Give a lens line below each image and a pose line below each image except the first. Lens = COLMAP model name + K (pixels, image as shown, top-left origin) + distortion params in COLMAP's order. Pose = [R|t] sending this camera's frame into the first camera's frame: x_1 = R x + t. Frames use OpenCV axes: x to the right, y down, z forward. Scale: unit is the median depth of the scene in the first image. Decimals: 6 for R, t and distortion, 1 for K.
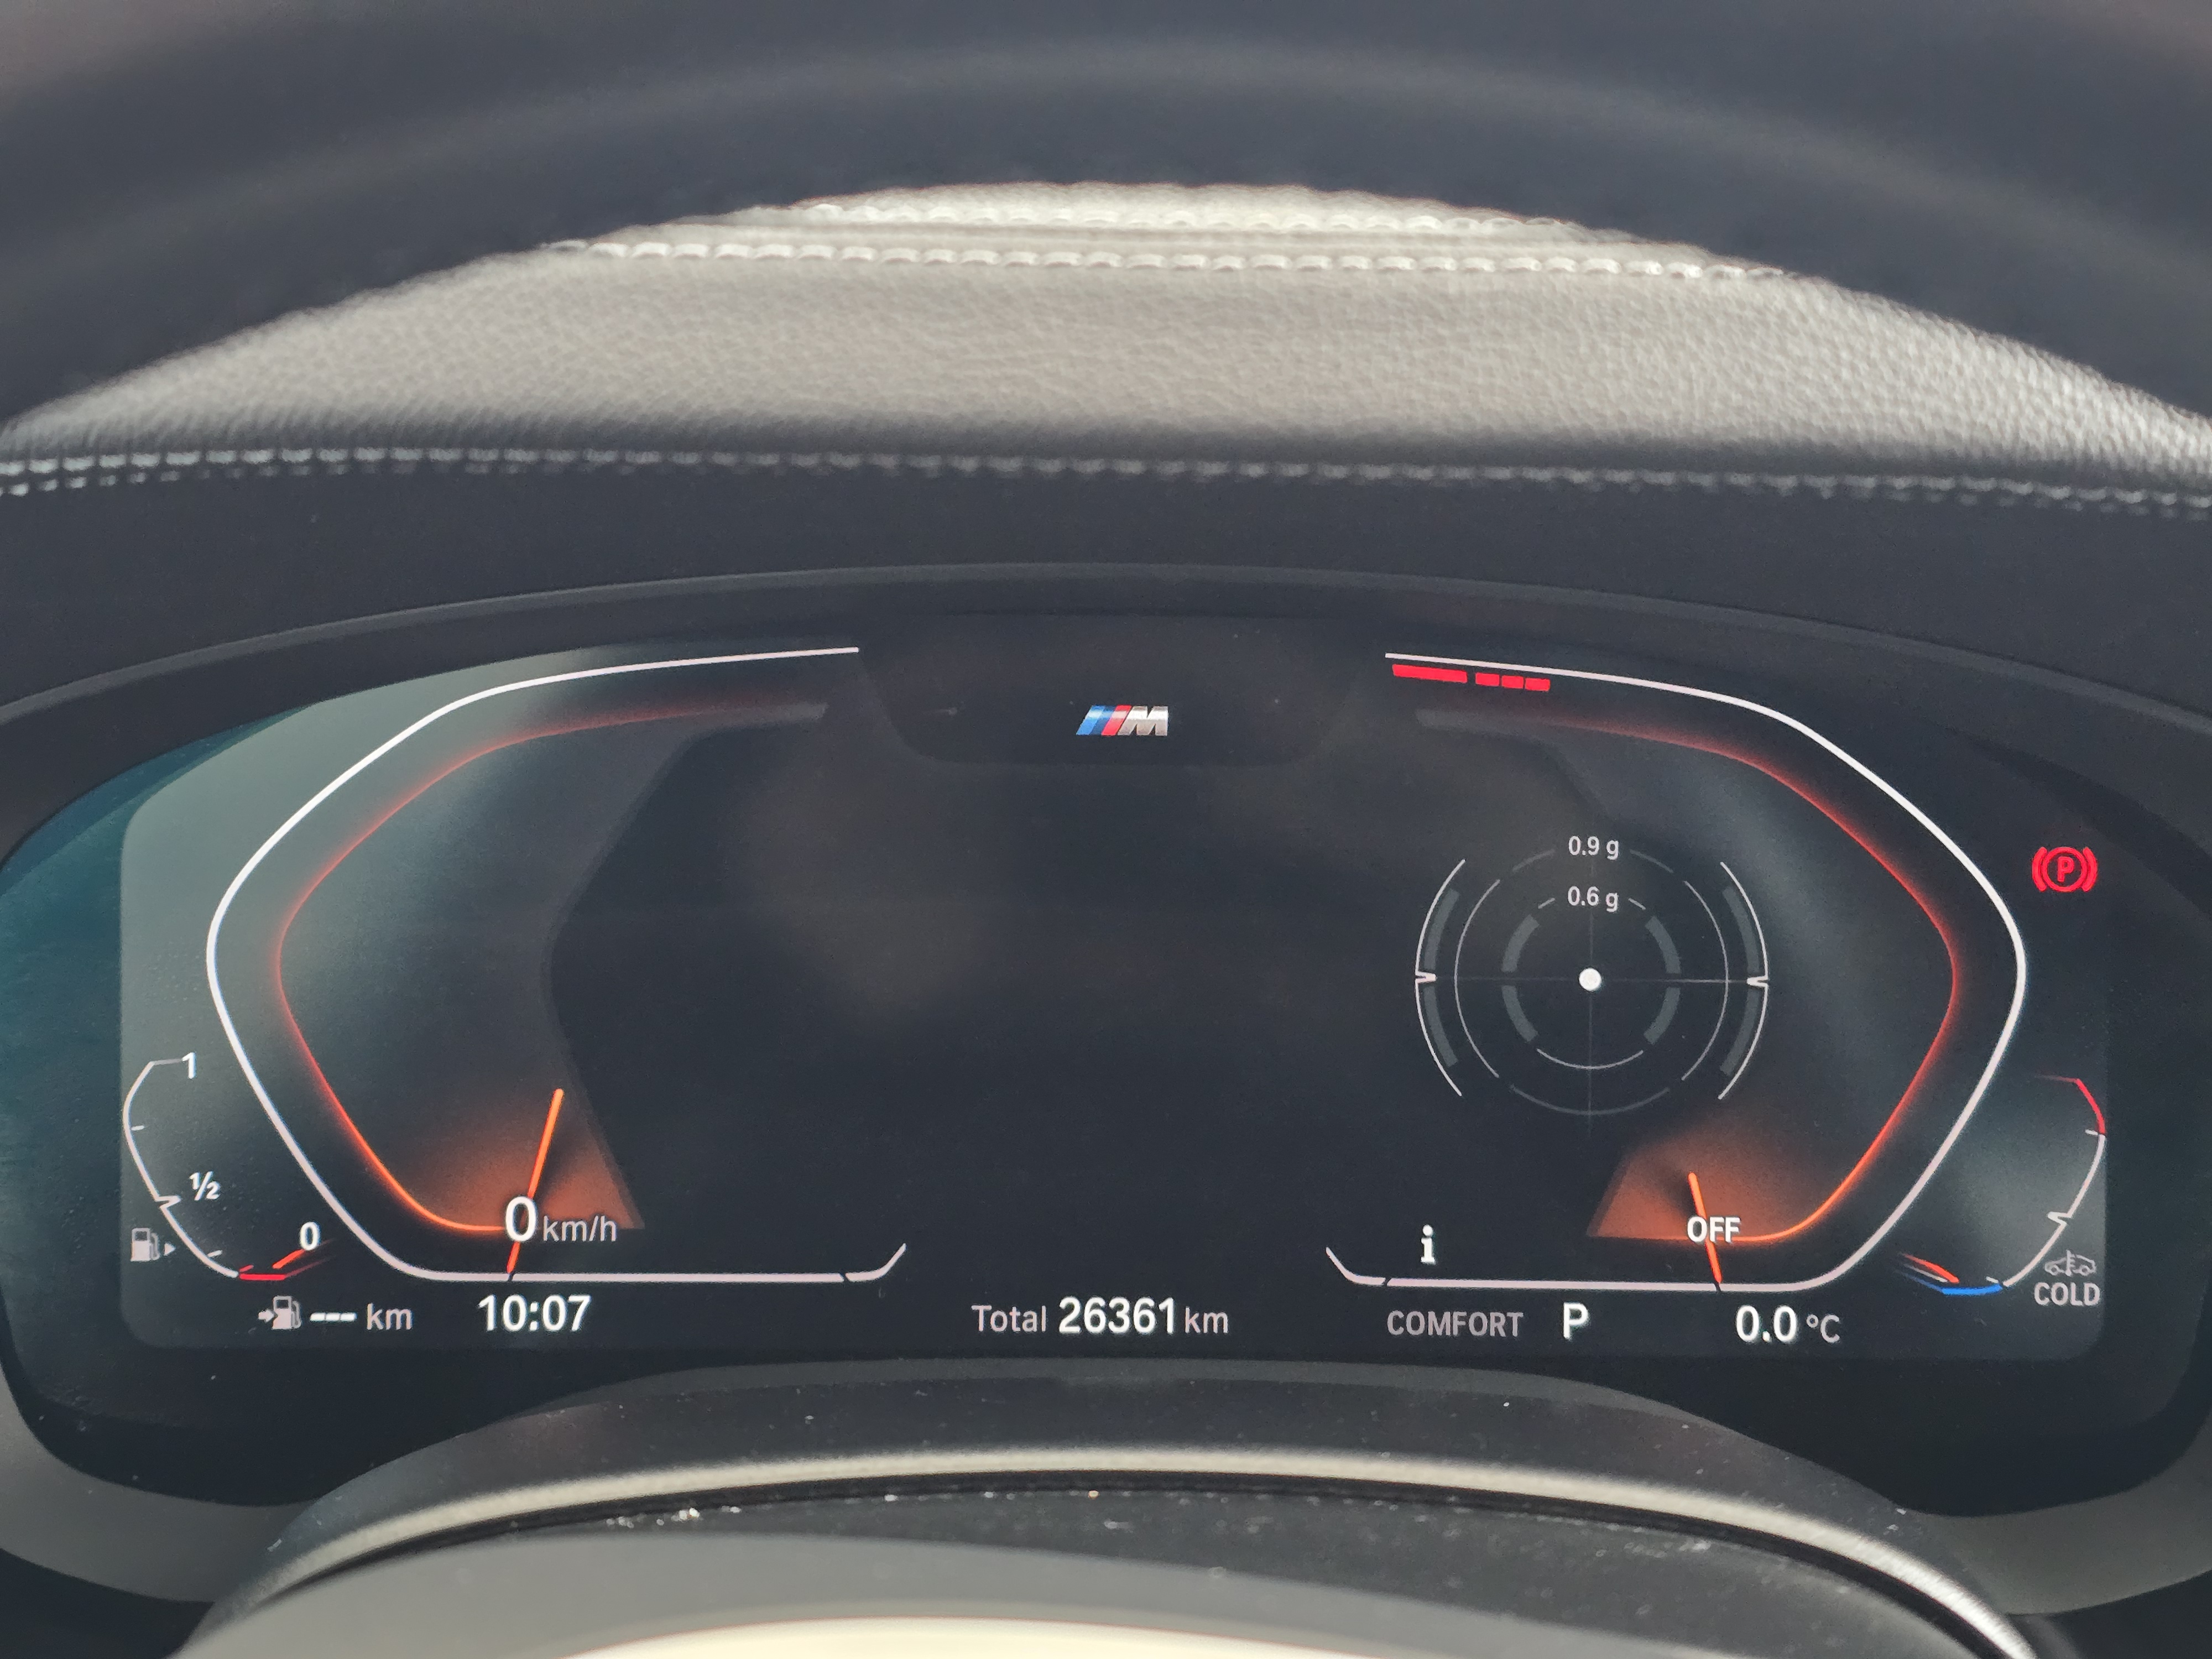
lens RADIAL K [[1464.8, 0, 1106.0], [0, 1464.8, 829.5], [0, 0, 1]] dist [0.065039, -0.086333]
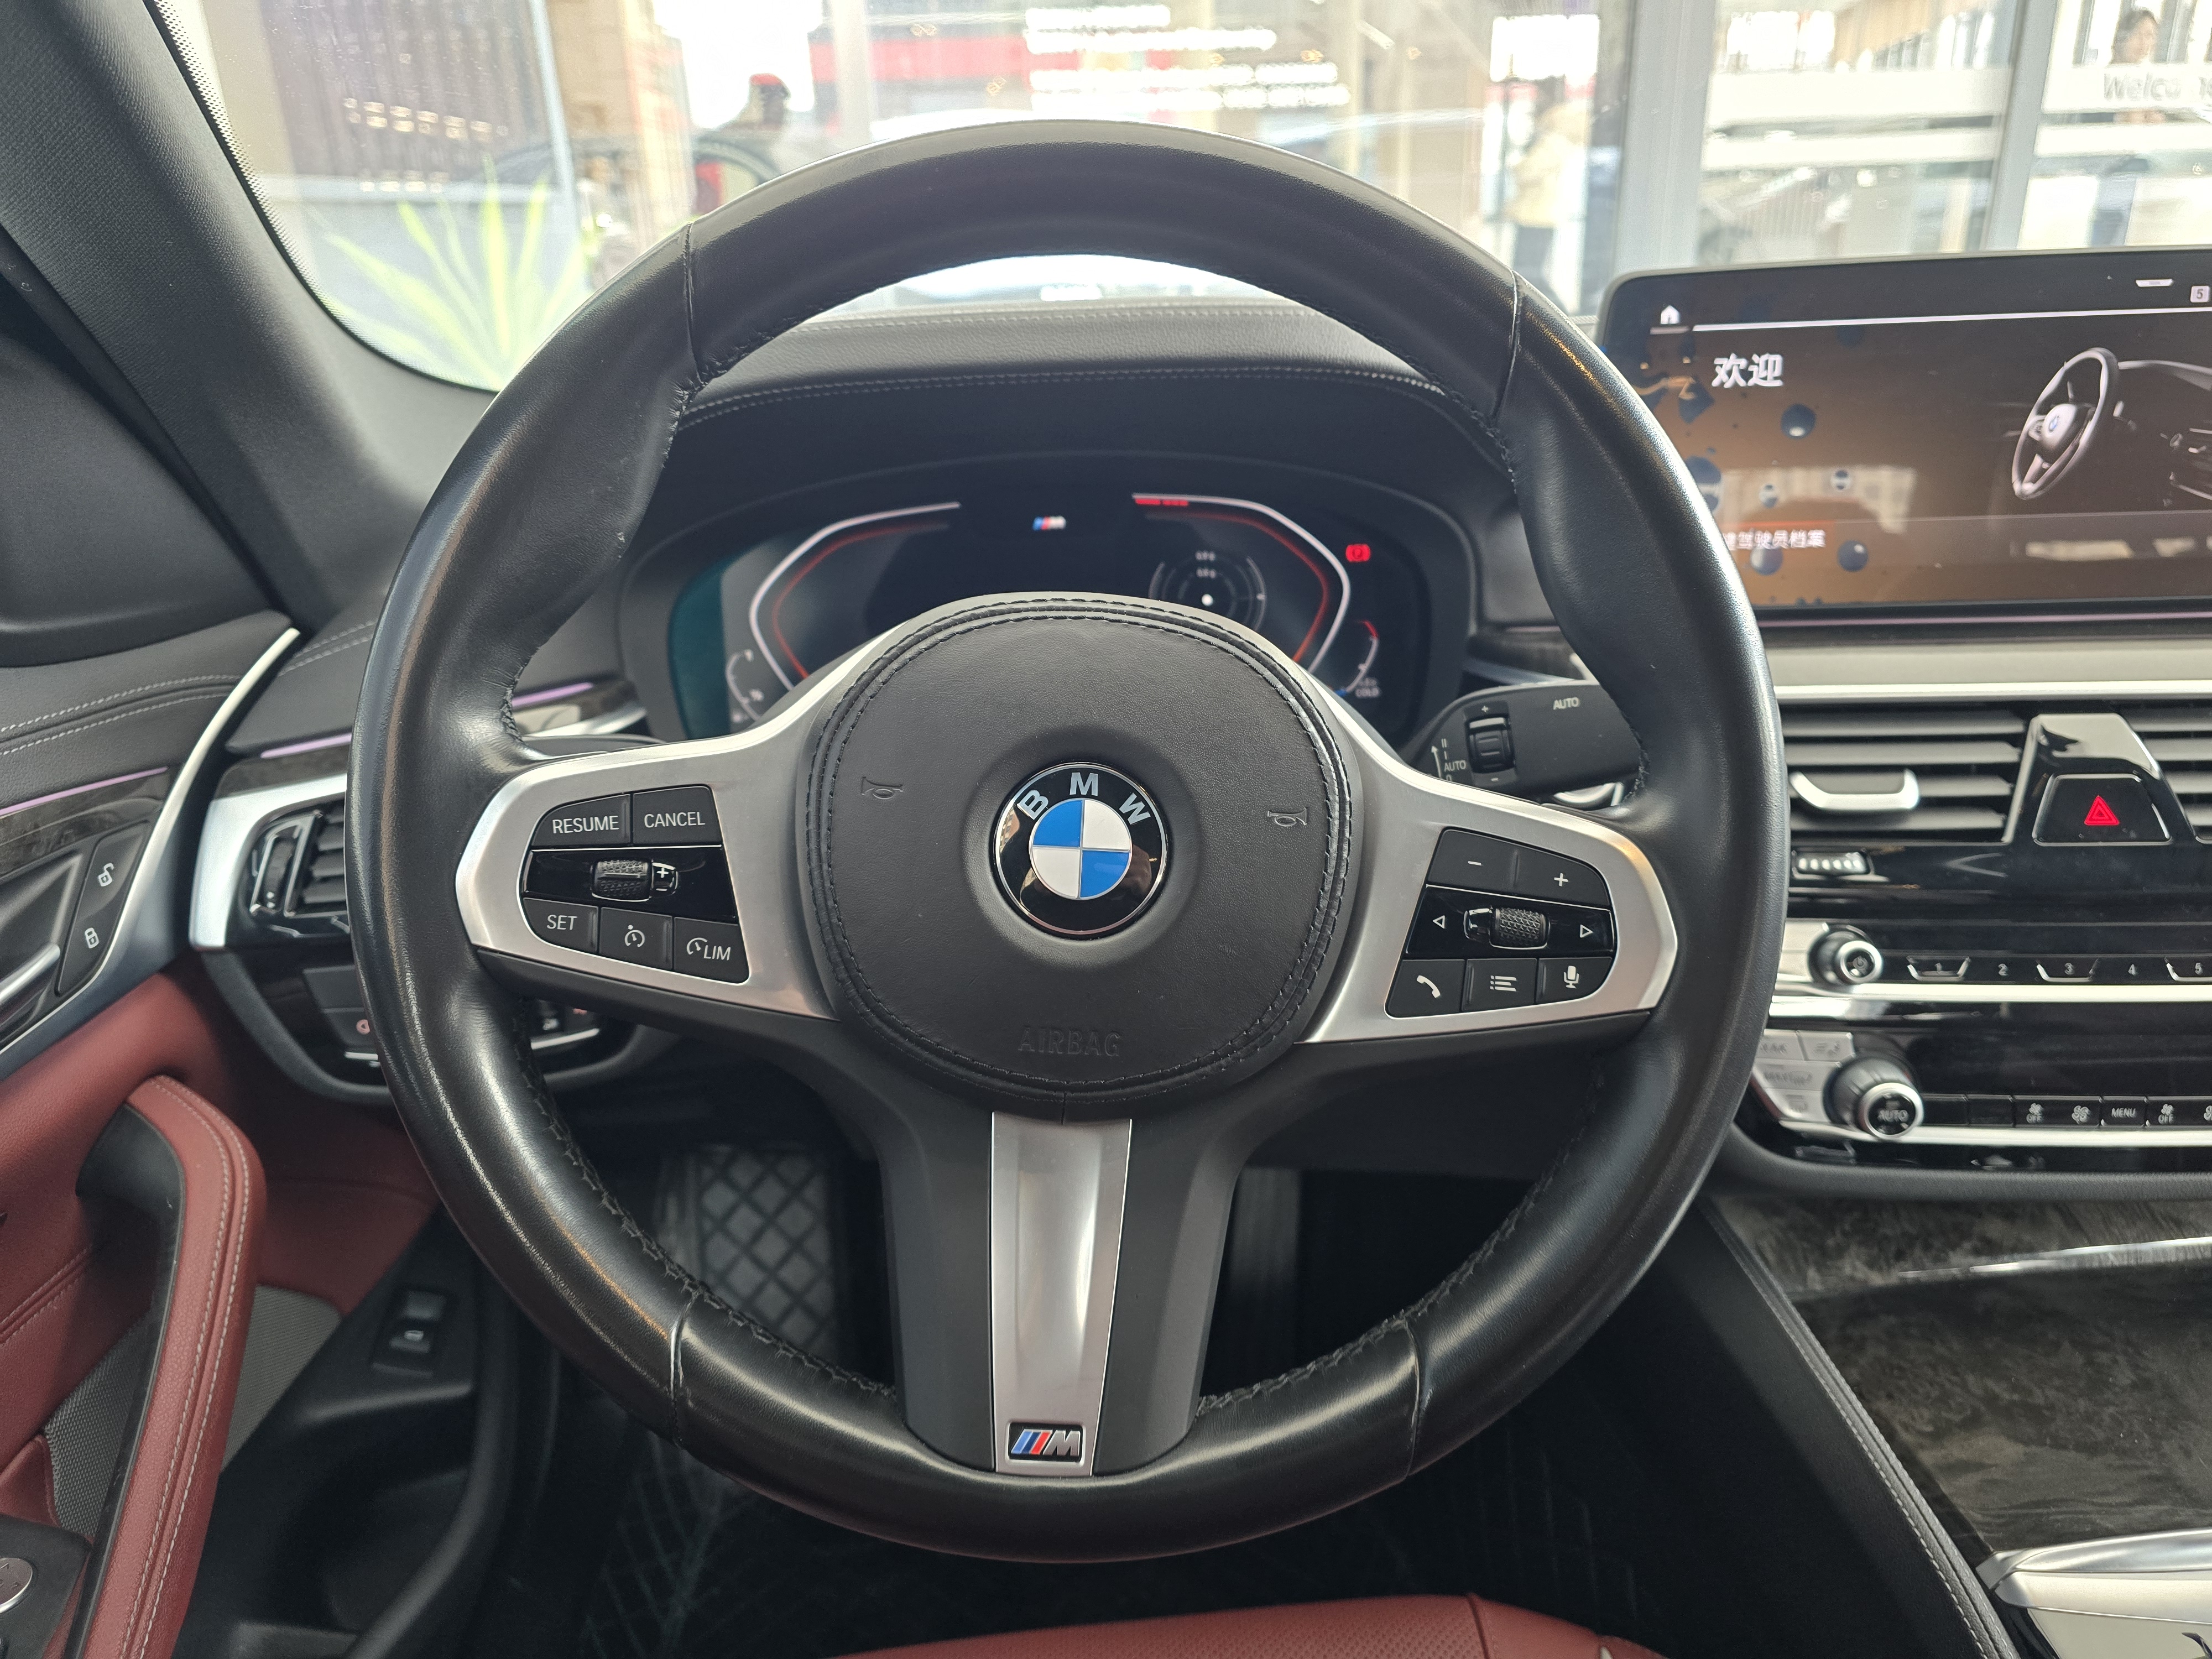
lens RADIAL K [[1464.8, 0, 1106.0], [0, 1464.8, 829.5], [0, 0, 1]] dist [0.065039, -0.086333]
pose [[0.997583, -0.065539, 0.023064, 0.019867], [0.064195, 0.996428, 0.054874, 0.395898], [-0.026578, -0.053261, 0.998227, -2.050393]]
